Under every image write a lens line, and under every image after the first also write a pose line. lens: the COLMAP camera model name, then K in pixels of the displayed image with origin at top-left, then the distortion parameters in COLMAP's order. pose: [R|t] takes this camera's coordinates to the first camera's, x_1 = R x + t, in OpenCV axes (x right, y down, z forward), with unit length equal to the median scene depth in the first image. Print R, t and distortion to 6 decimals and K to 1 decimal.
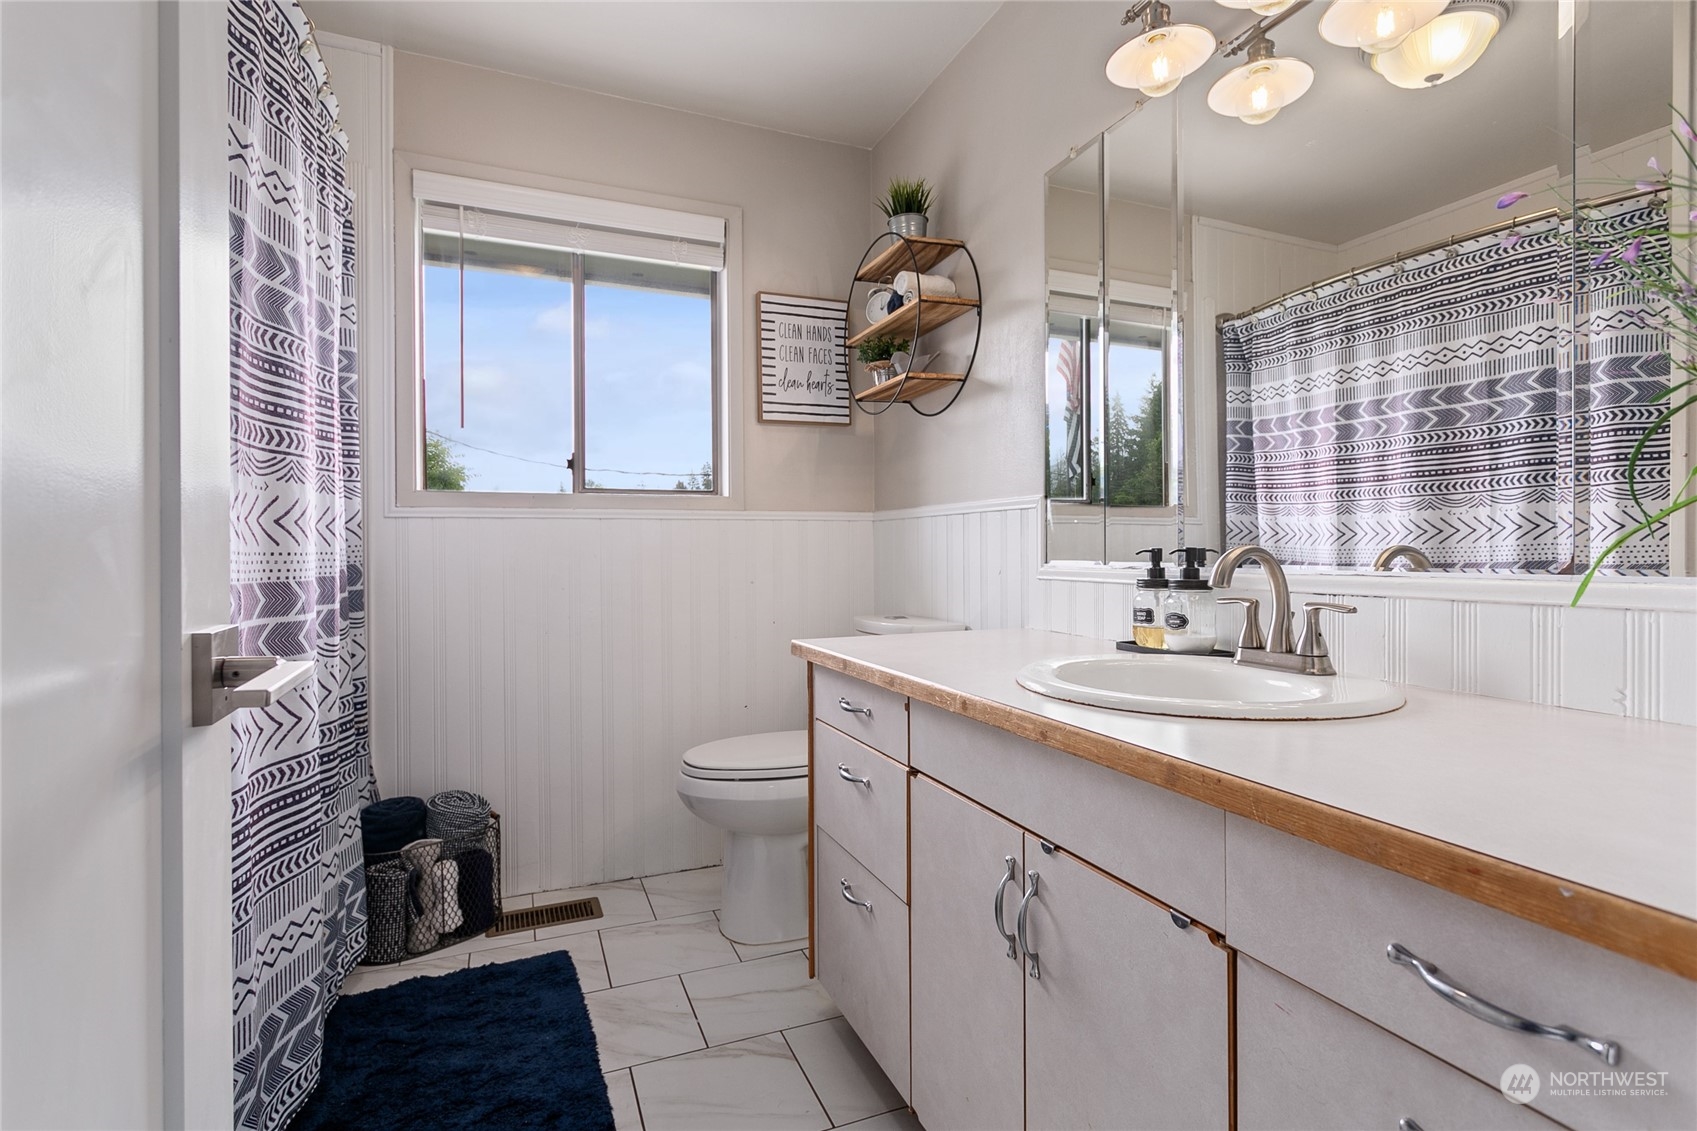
lens RADIAL K [[814.8, 0, 848.9], [0, 814.8, 563.6], [0, 0, 1]] dist [0.004168, 0.001166]
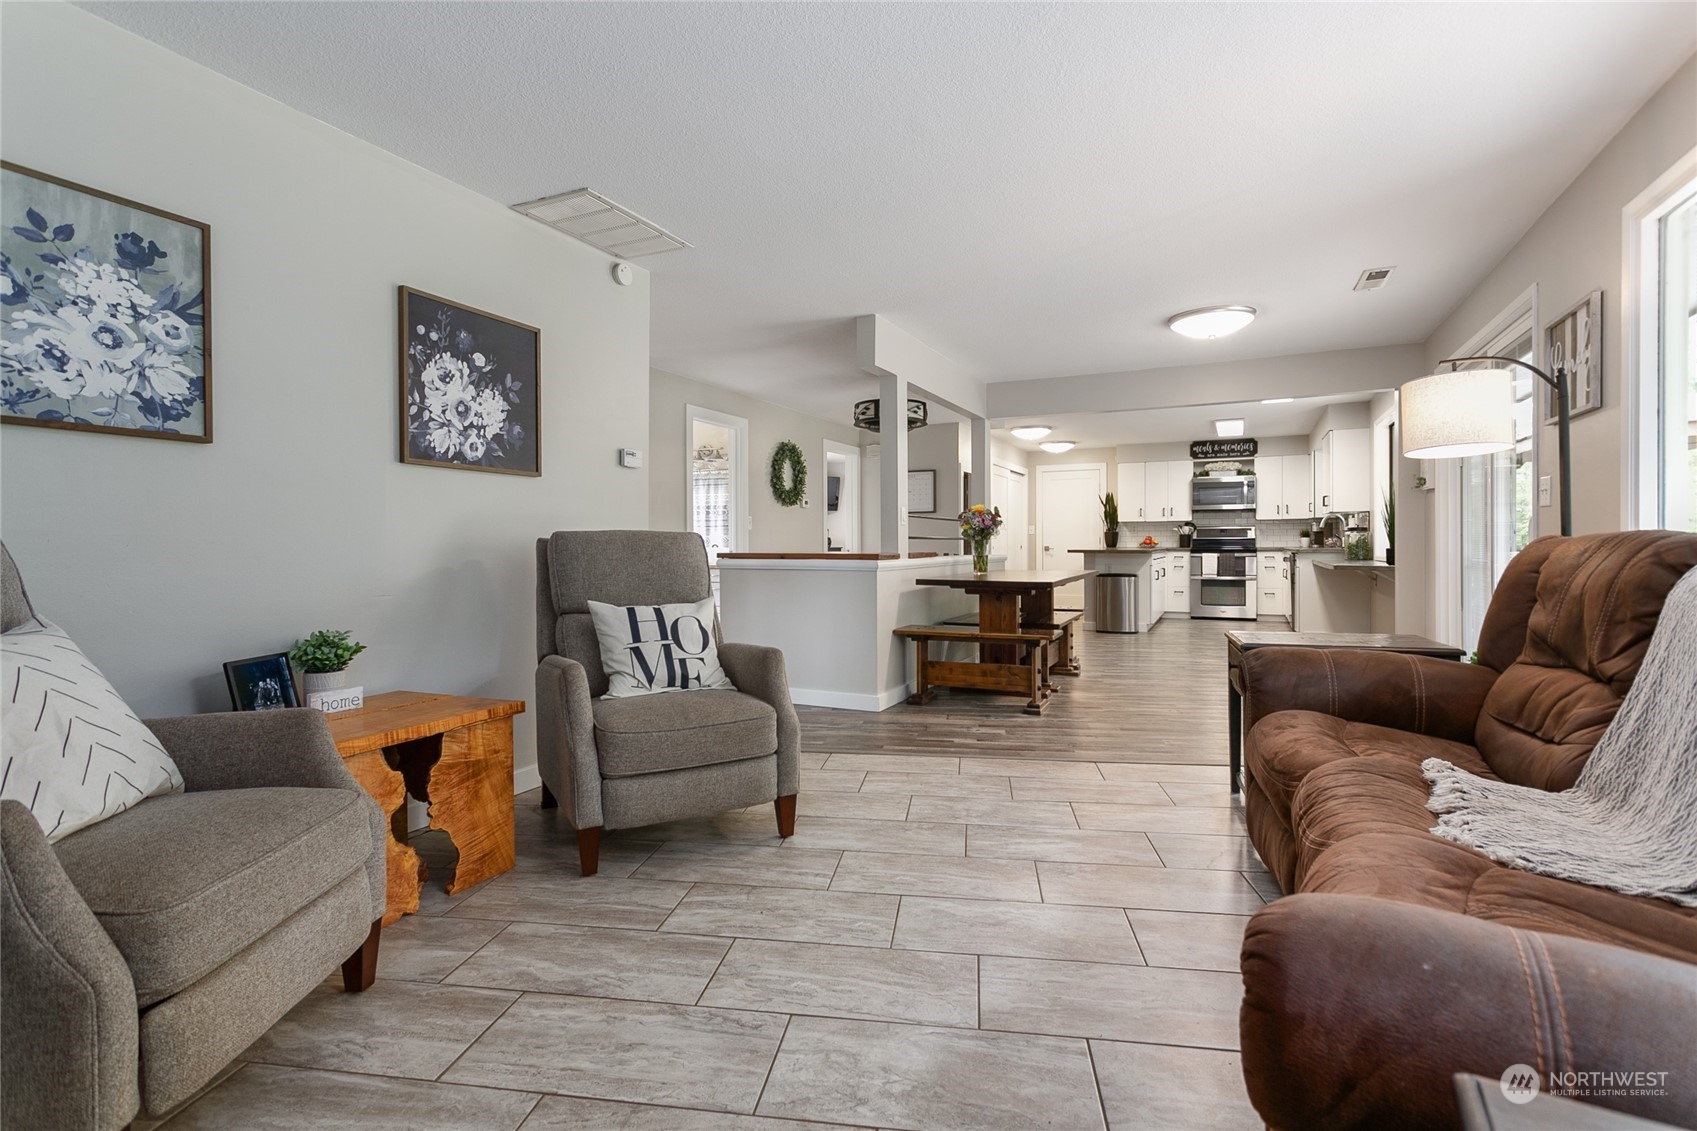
lens RADIAL K [[814.8, 0, 841.2], [0, 814.8, 556.5], [0, 0, 1]] dist [0.004168, 0.001166]
pose [[0.748136, -0.001547, 0.663543, -1.471922], [0.001770, 0.999998, 0.000335, 0.038779], [-0.663543, 0.000924, 0.748138, -2.291595]]
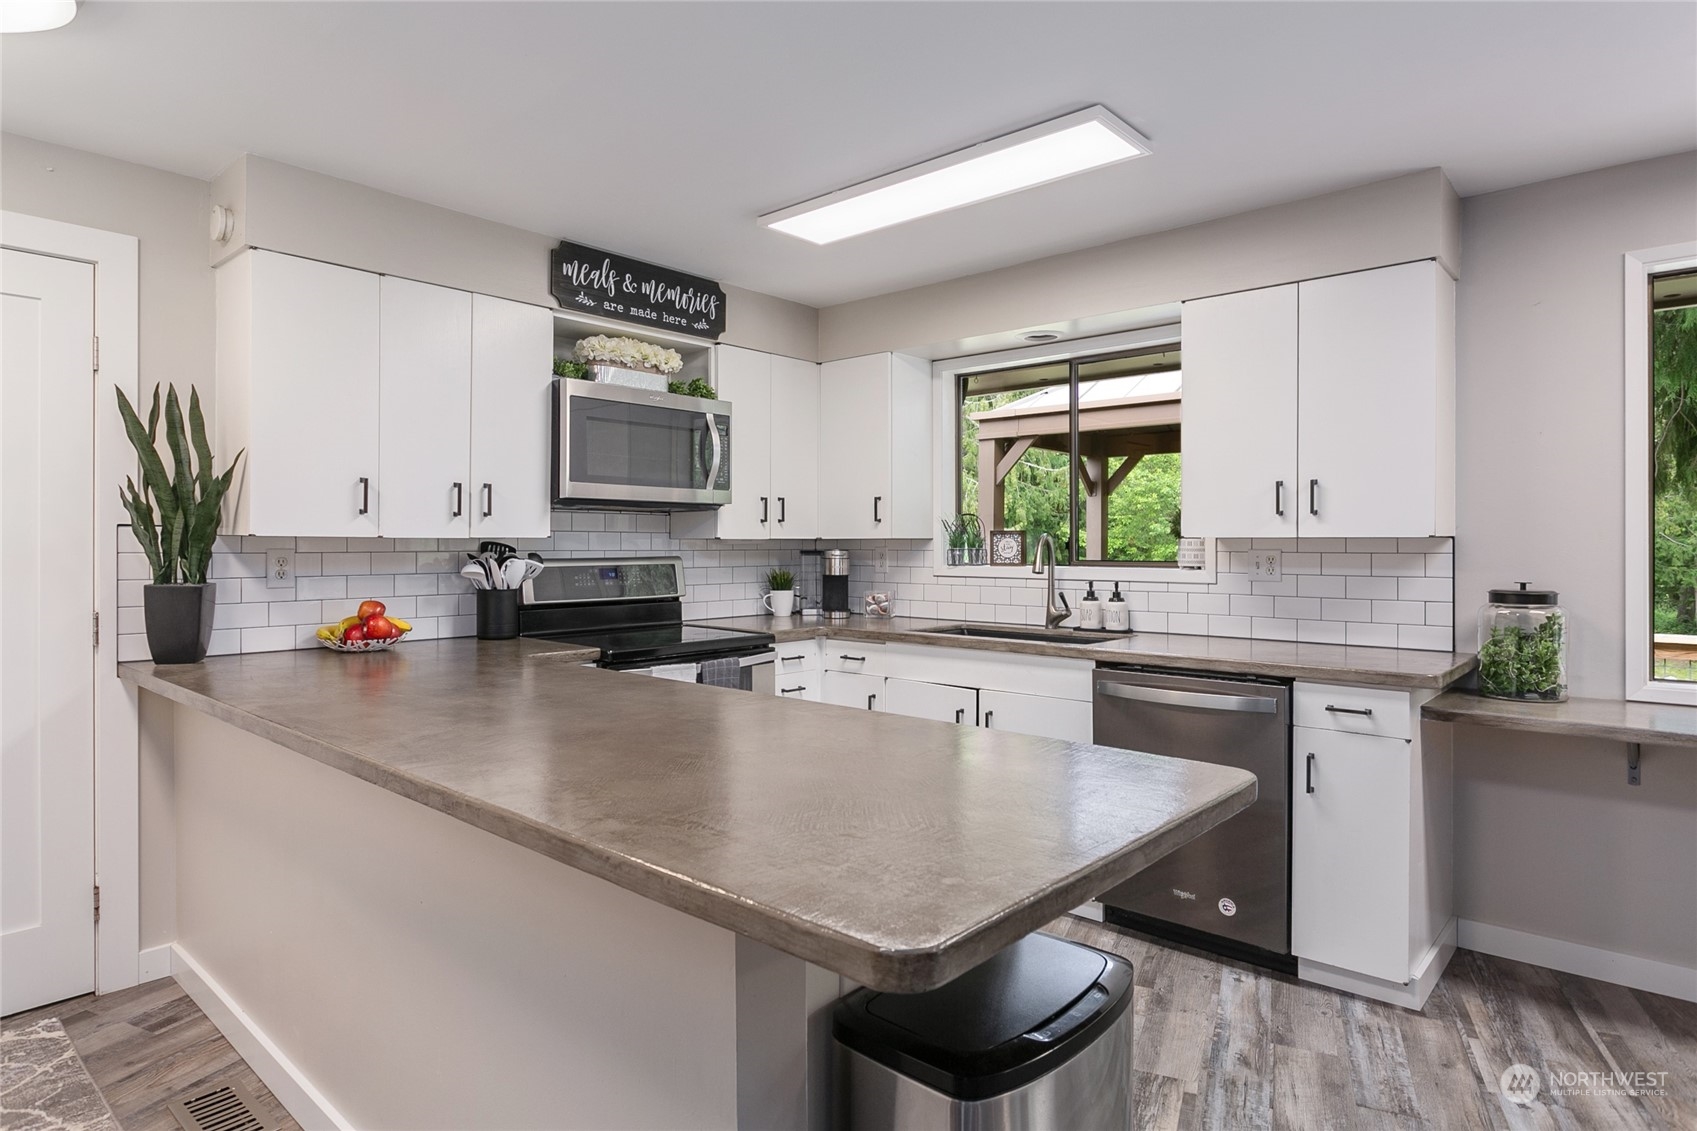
lens RADIAL K [[950.0, 0, 862.5], [0, 950.0, 538.8], [0, 0, 1]] dist [-0.011850, 0.003143]
pose [[-0.438617, 0.016869, 0.898516, 1.314673], [0.011711, 0.999846, -0.013055, -0.117994], [-0.898598, 0.004796, -0.438747, -0.168452]]
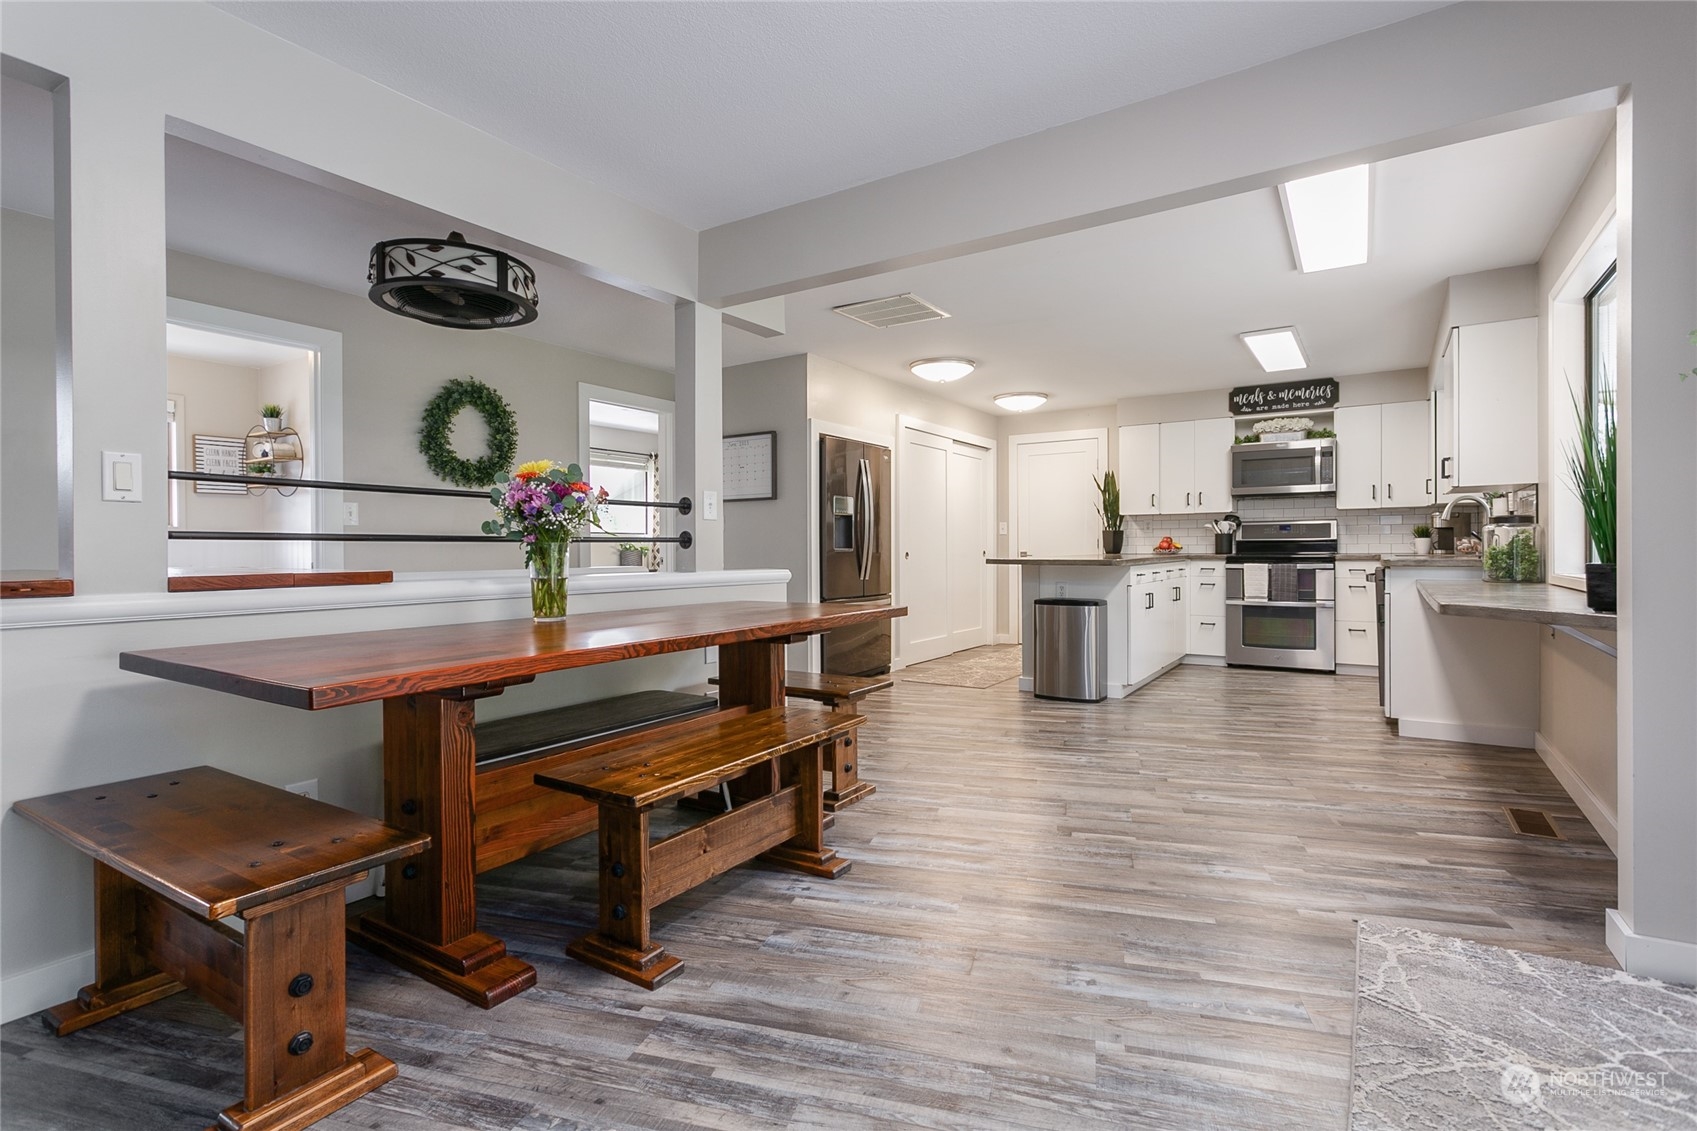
lens RADIAL K [[814.8, 0, 848.8], [0, 814.8, 555.2], [0, 0, 1]] dist [0.004168, 0.001166]
pose [[0.826878, 0.002210, 0.562377, 0.112726], [0.001241, 0.999983, -0.005753, 0.014612], [-0.562380, 0.005455, 0.826861, -1.855792]]
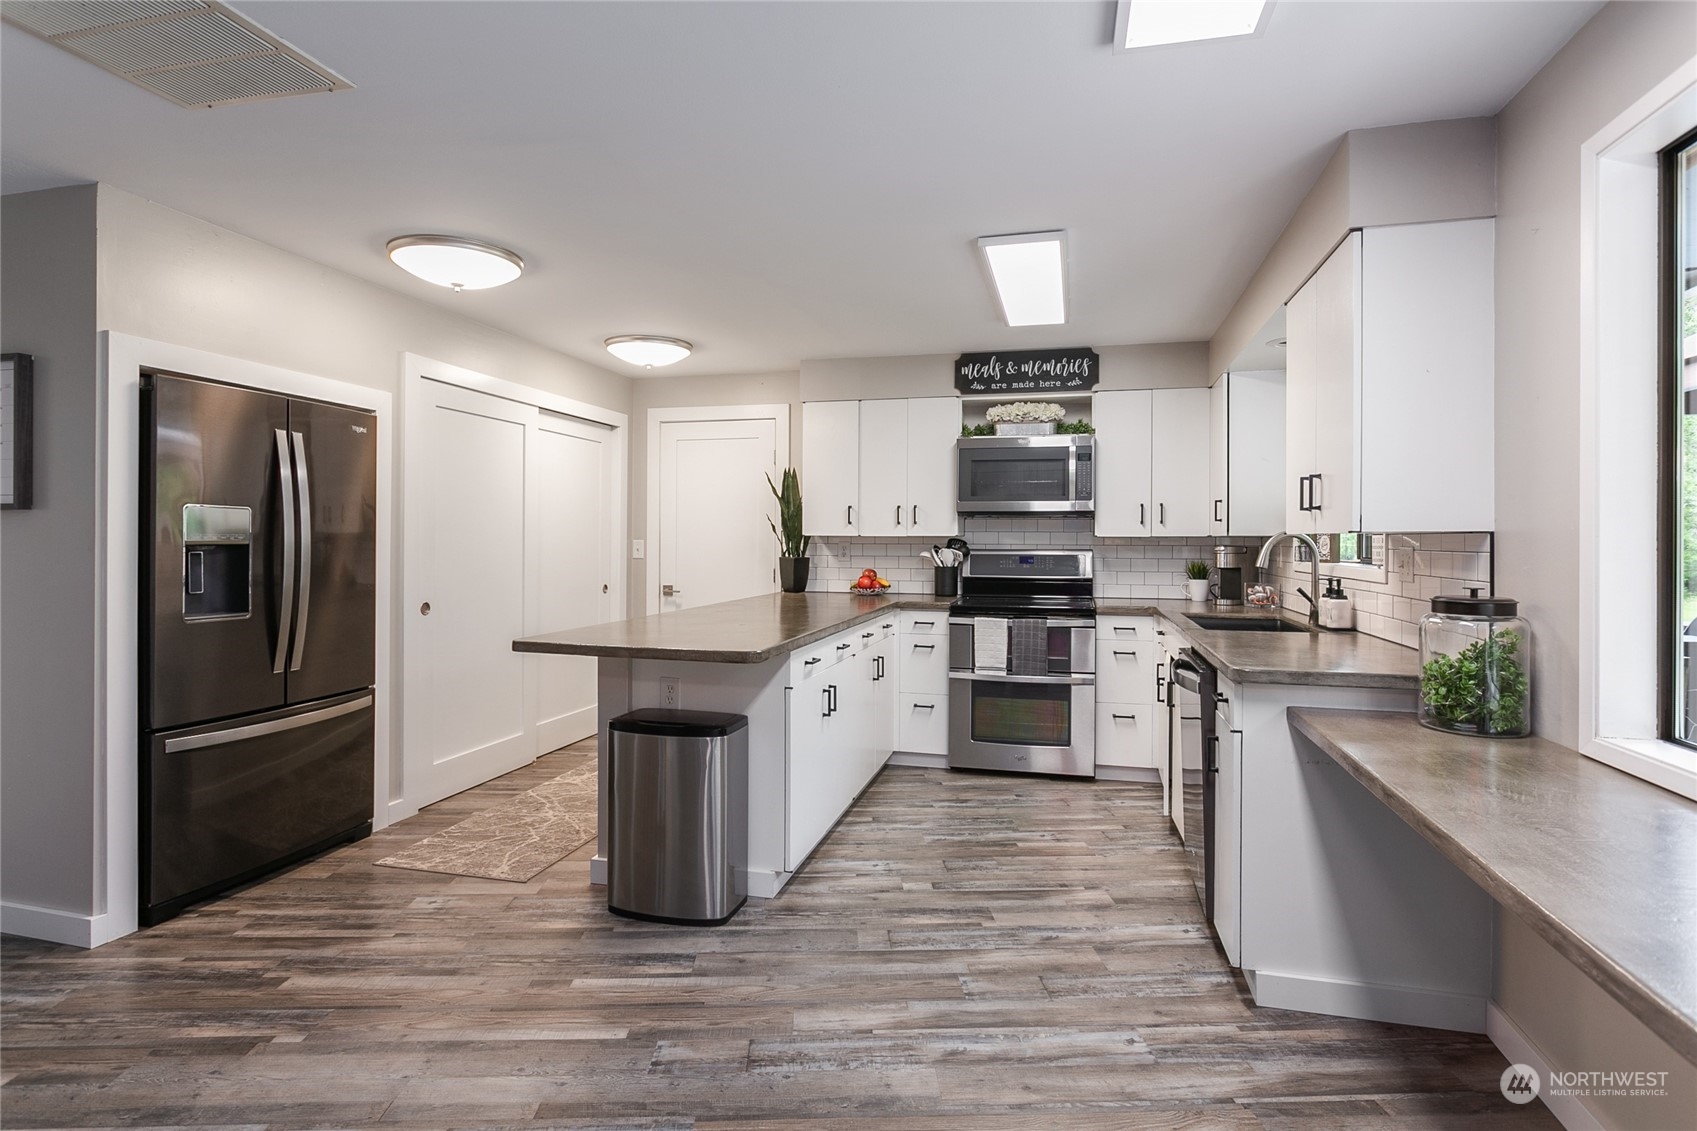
lens RADIAL K [[867.8, 0, 848.7], [0, 867.8, 543.5], [0, 0, 1]] dist [-0.007480, -0.000815]
pose [[0.602993, 0.011314, 0.797666, 0.968355], [-0.005116, 0.999934, -0.010316, -0.103851], [-0.797730, 0.002140, 0.603011, -1.323564]]
